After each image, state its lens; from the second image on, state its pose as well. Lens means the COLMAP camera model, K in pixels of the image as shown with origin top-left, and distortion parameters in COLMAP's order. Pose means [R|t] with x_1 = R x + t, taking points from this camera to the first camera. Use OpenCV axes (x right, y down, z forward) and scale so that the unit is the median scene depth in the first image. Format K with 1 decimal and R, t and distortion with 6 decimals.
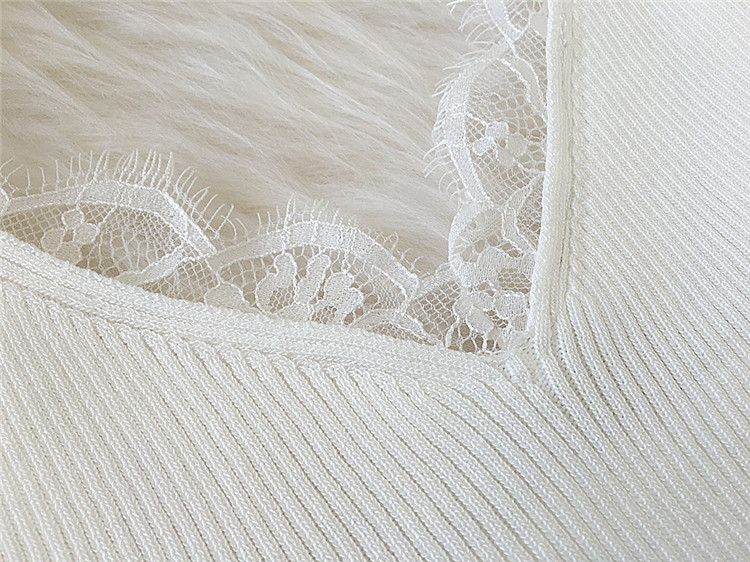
lens RADIAL K [[640.0, 0, 375.0], [0, 640.0, 281.0], [0, 0, 1]] dist [0.139582, -0.287422]
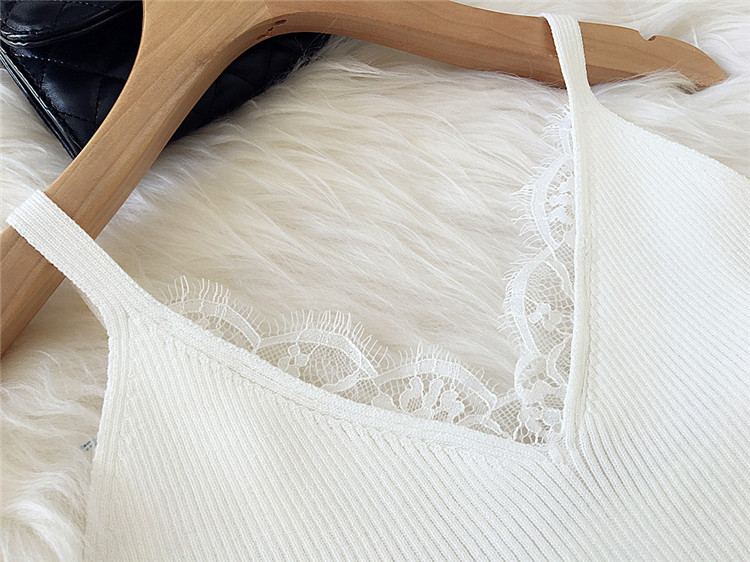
lens RADIAL K [[640.0, 0, 375.0], [0, 640.0, 281.0], [0, 0, 1]] dist [0.139582, -0.287422]
pose [[0.997610, 0.037170, -0.058254, -0.162116], [-0.043629, 0.992538, -0.113861, -0.098485], [0.053587, 0.116131, 0.991787, -0.734549]]
